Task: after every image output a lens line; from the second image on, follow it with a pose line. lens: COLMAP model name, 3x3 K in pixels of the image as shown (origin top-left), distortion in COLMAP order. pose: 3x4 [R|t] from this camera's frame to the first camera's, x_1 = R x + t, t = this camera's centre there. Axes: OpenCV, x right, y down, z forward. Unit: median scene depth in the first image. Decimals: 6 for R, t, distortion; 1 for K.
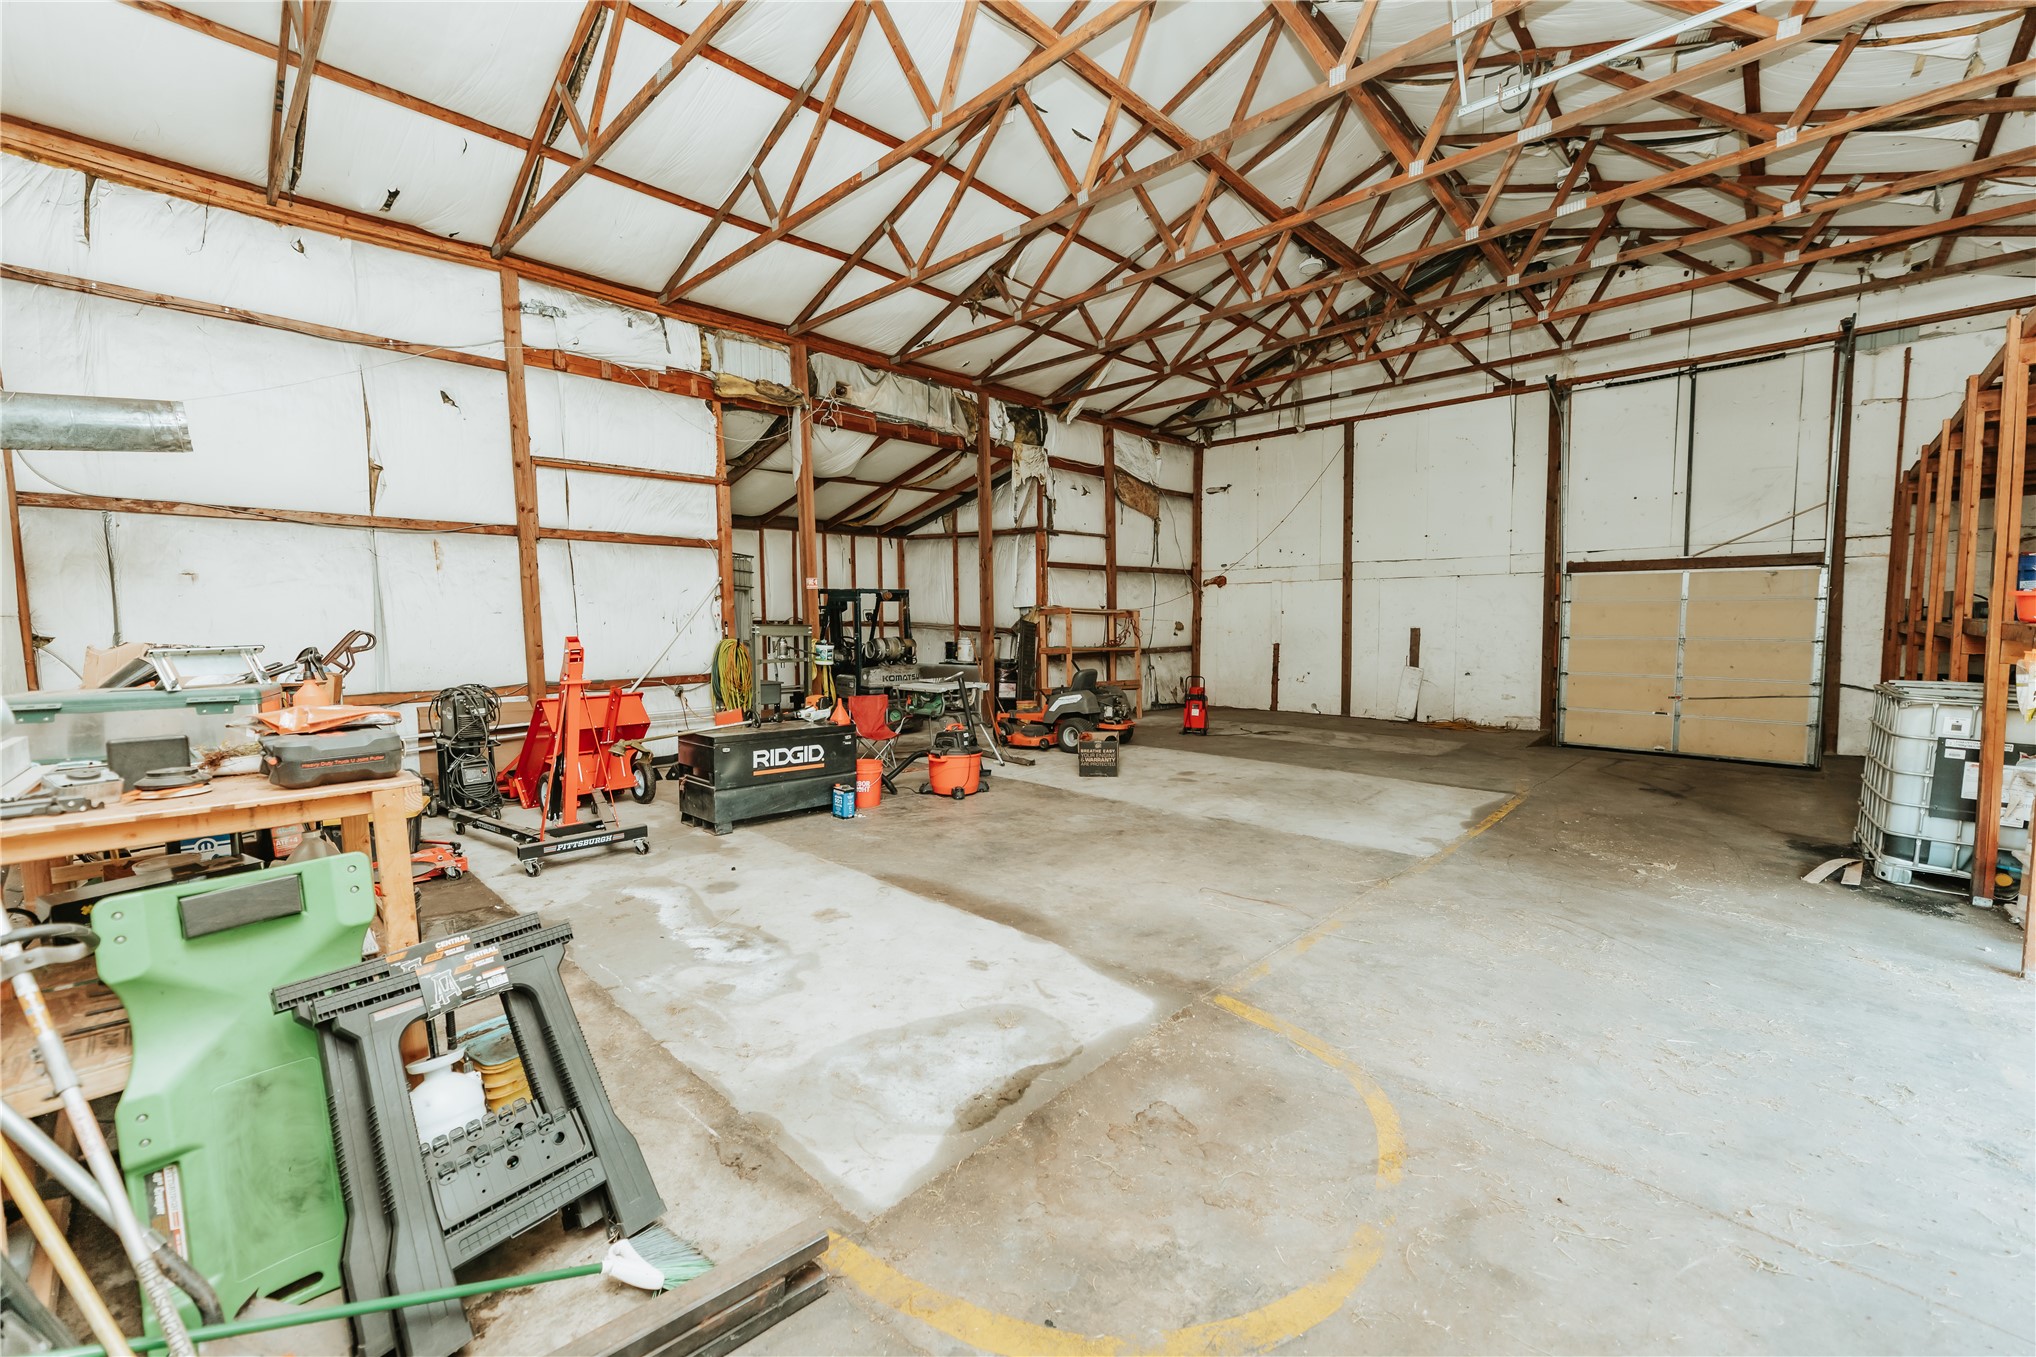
lens RADIAL K [[816.2, 0, 1004.0], [0, 816.2, 683.6], [0, 0, 1]] dist [-0.001285, 0.000932]
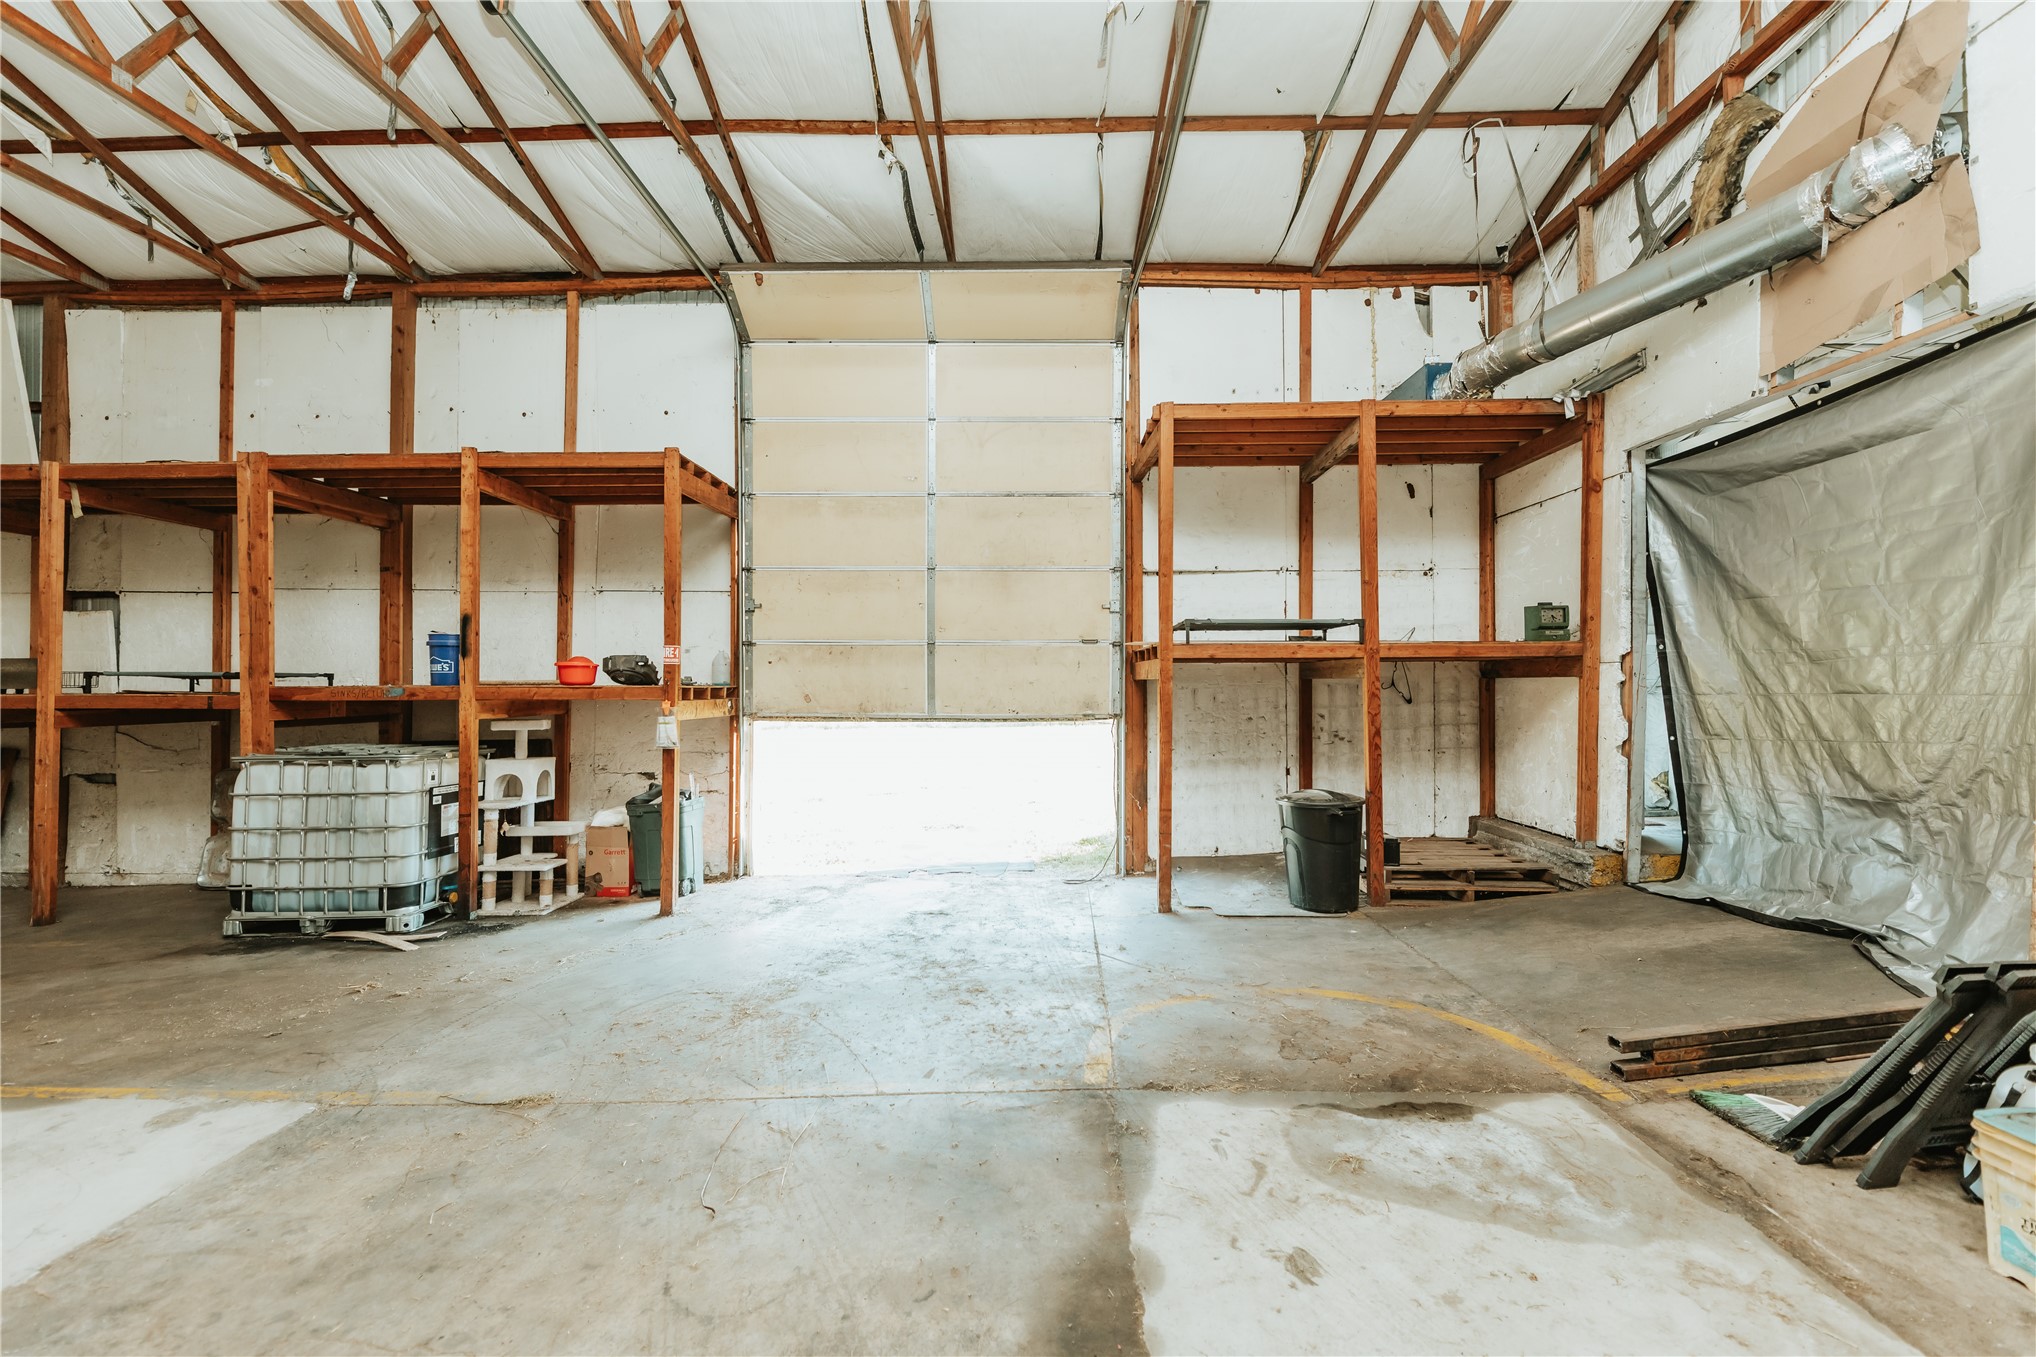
lens RADIAL K [[816.2, 0, 1014.4], [0, 816.2, 679.4], [0, 0, 1]] dist [-0.001285, 0.000932]
pose [[-0.681233, 0.019428, 0.731809, -0.314057], [0.070679, 0.996723, 0.039333, -0.092330], [-0.728647, 0.078518, -0.680374, 1.492375]]
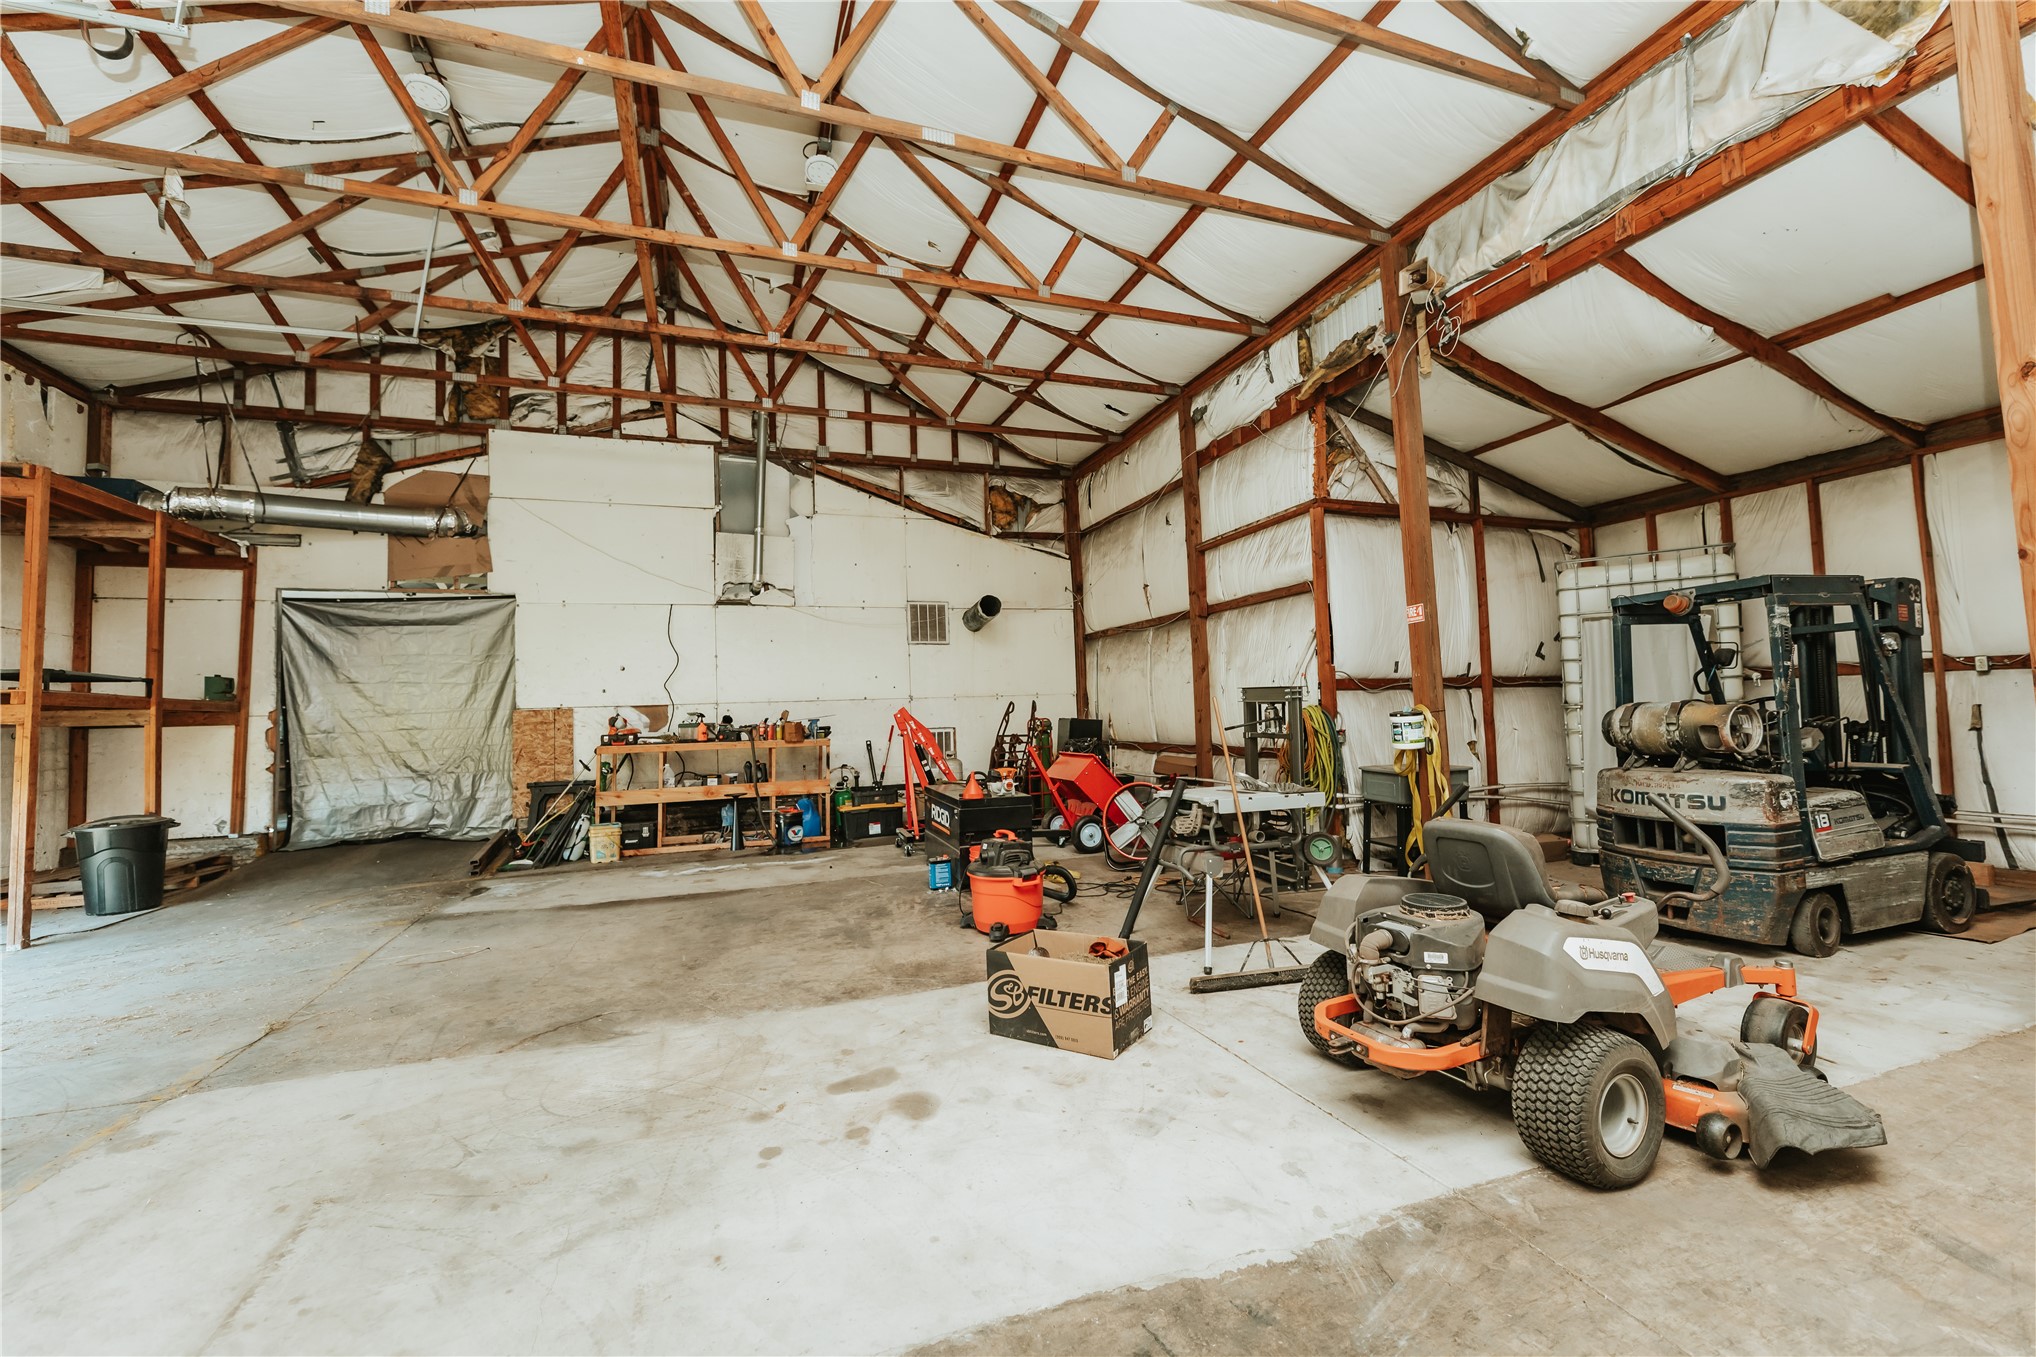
lens RADIAL K [[816.2, 0, 1009.3], [0, 816.2, 672.3], [0, 0, 1]] dist [-0.001285, 0.000932]
pose [[-0.433897, -0.025941, -0.900589, 1.174590], [-0.034776, 0.999323, -0.012030, -0.158789], [0.900291, 0.026099, -0.434505, 2.642690]]
